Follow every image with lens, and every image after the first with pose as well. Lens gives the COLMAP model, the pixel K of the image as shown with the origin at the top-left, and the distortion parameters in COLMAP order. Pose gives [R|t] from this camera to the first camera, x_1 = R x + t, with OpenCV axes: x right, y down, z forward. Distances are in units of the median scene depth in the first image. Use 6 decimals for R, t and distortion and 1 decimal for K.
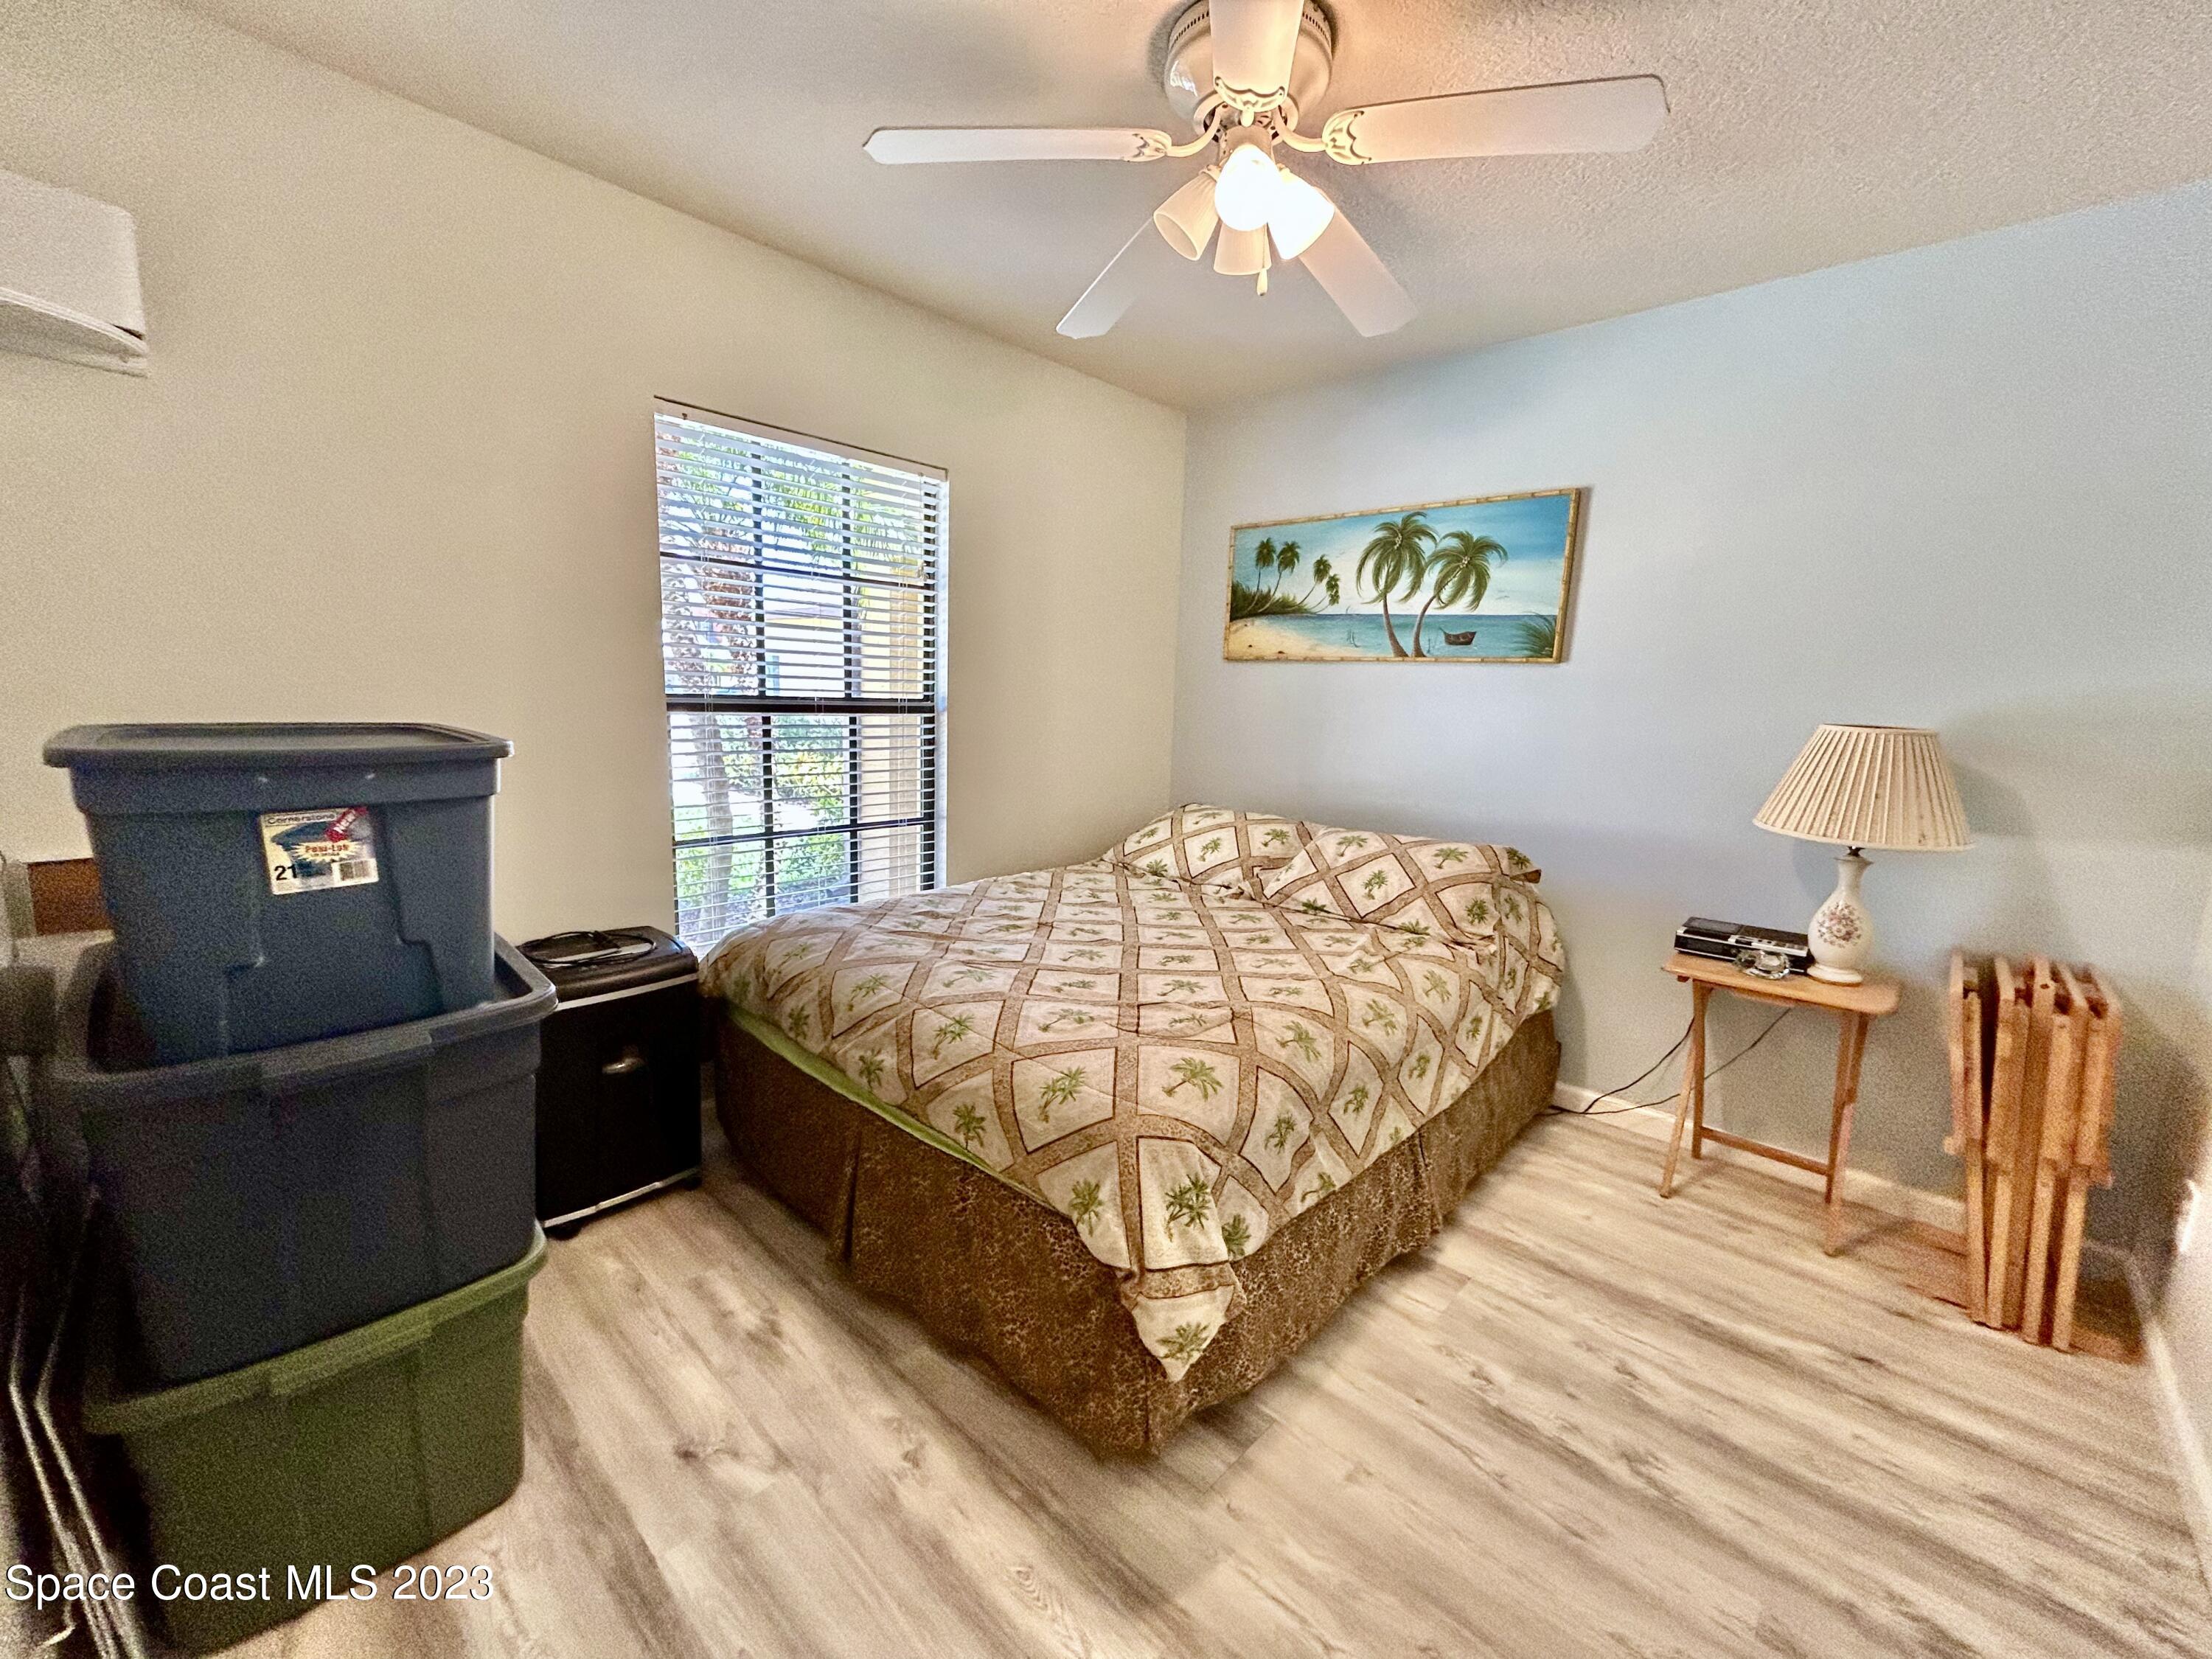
lens RADIAL K [[890.4, 0, 1120.3], [0, 890.4, 822.2], [0, 0, 1]] dist [-0.002433, 0.001374]
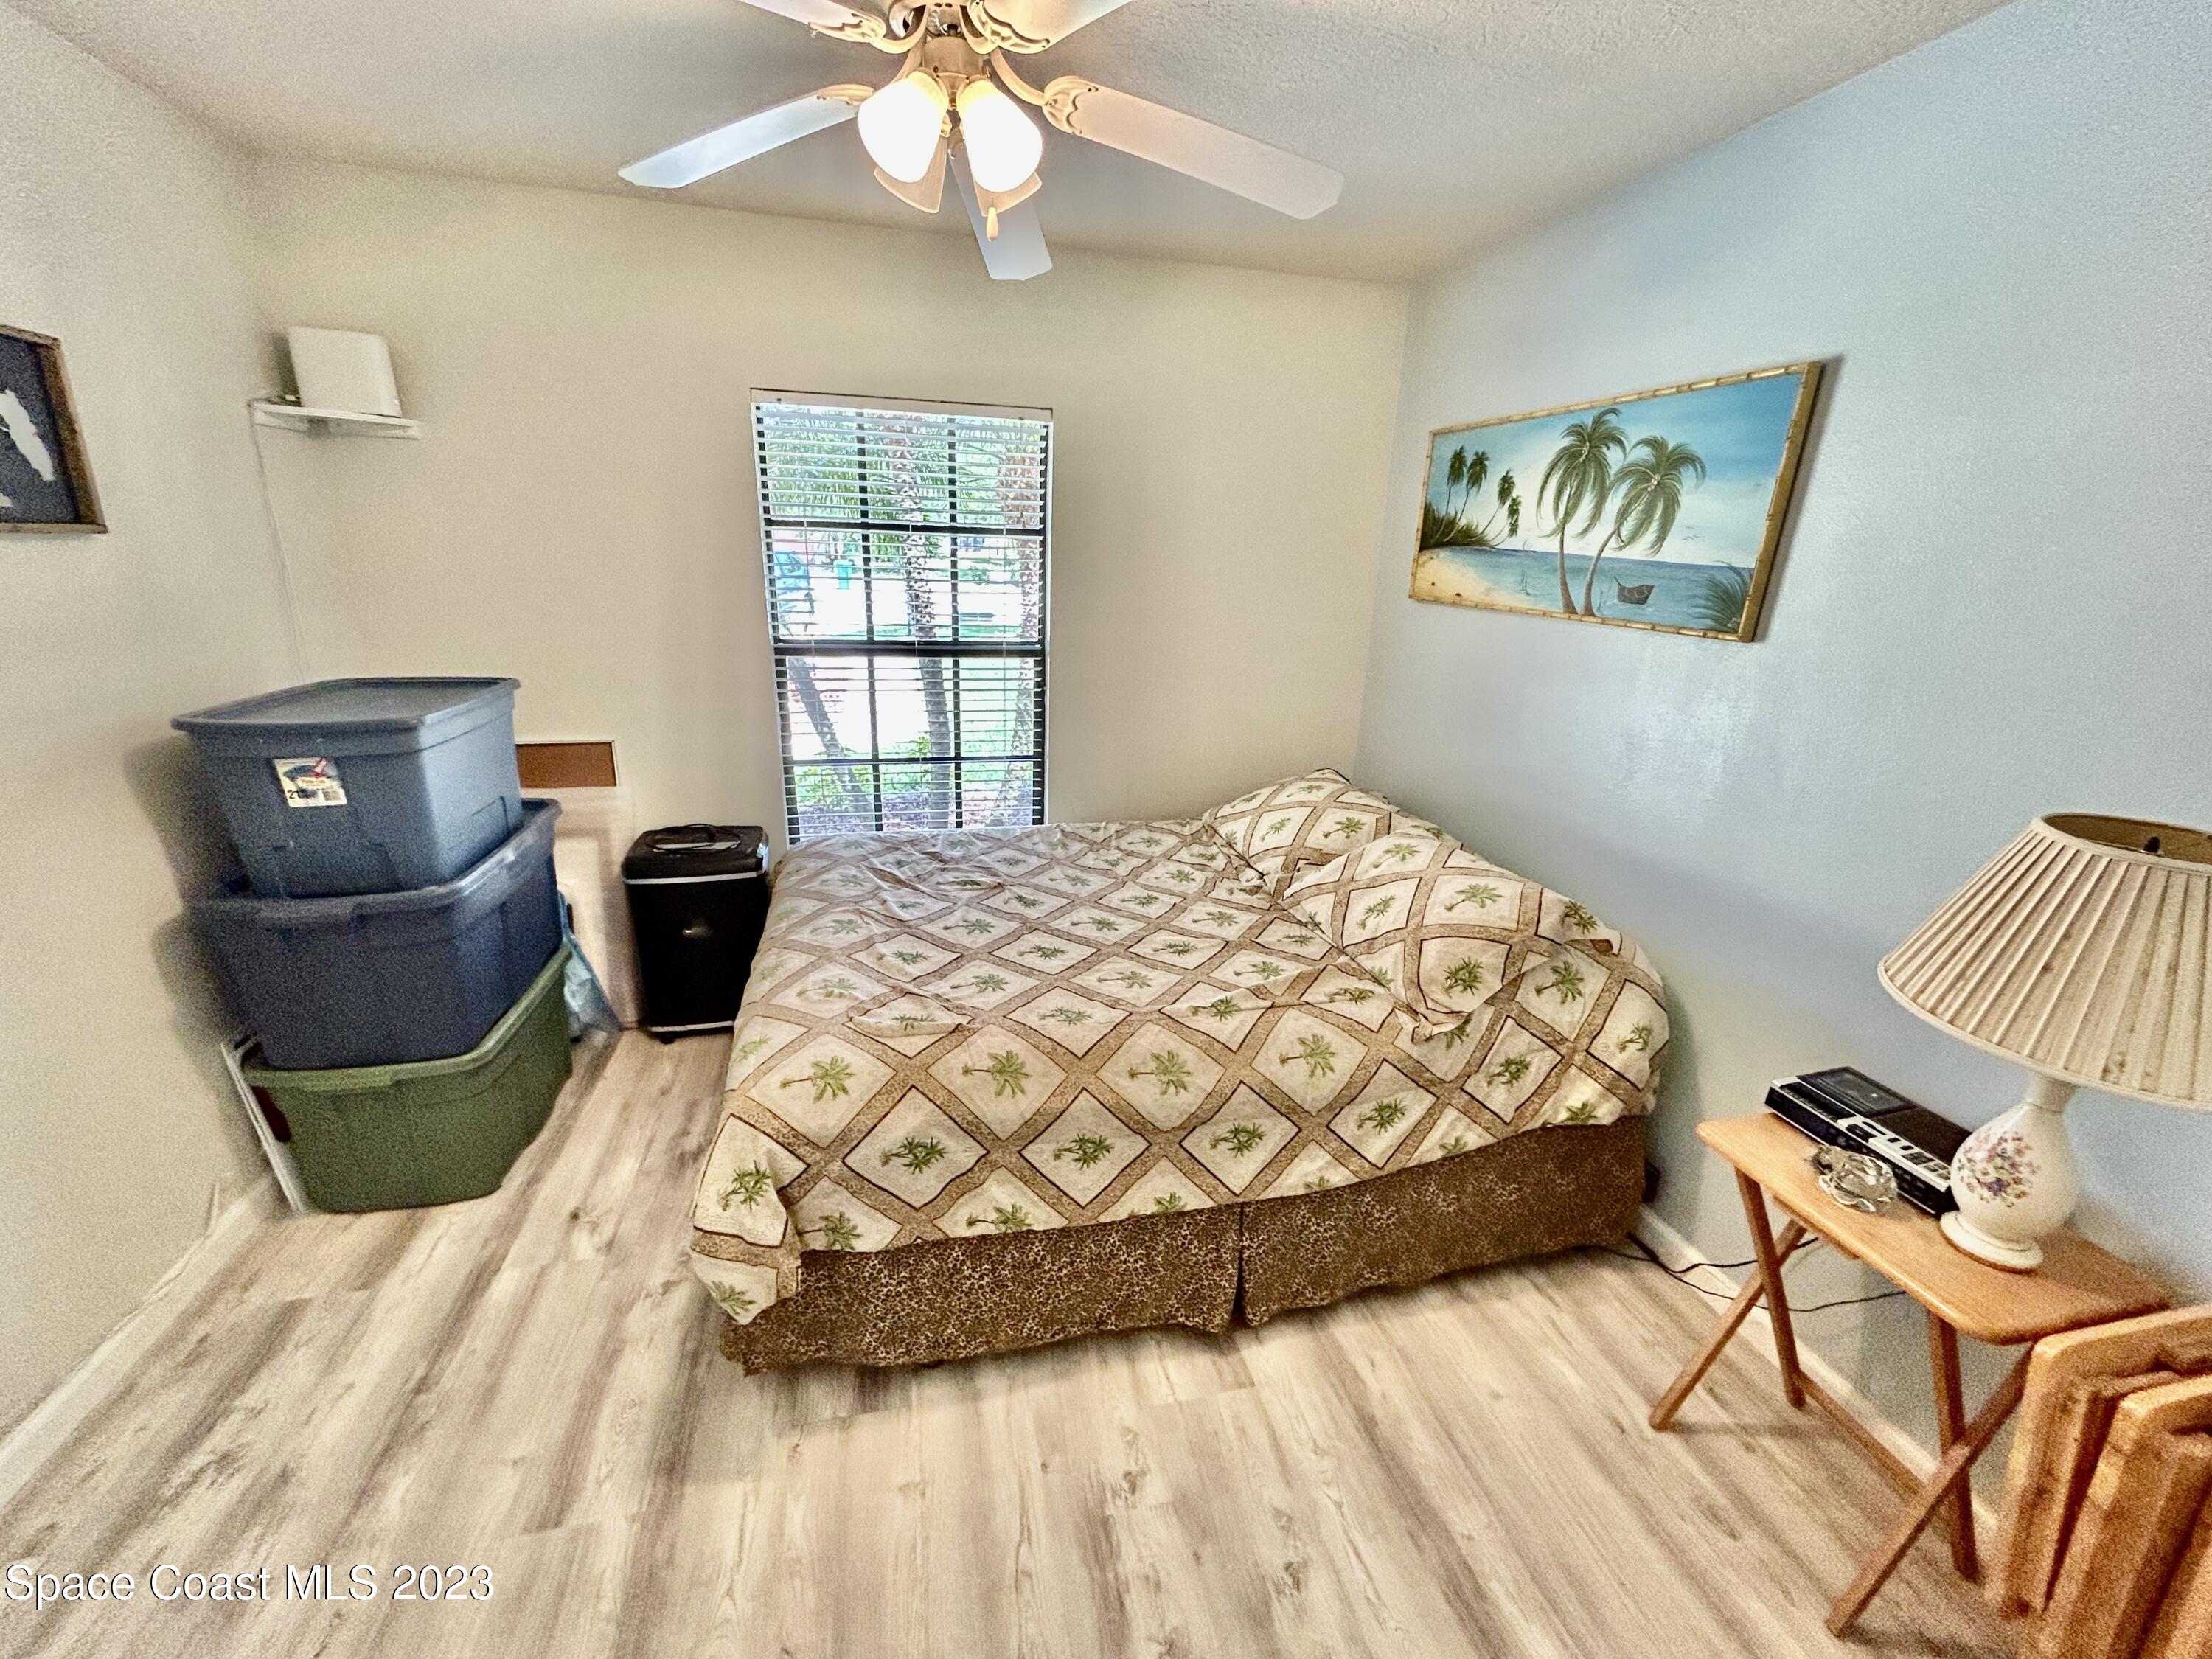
lens RADIAL K [[890.4, 0, 1107.4], [0, 890.4, 825.7], [0, 0, 1]] dist [-0.002433, 0.001374]
pose [[0.831850, 0.159352, -0.531631, 0.456416], [-0.086065, 0.983344, 0.160083, -0.106651], [0.548286, -0.087410, 0.831710, 0.173487]]
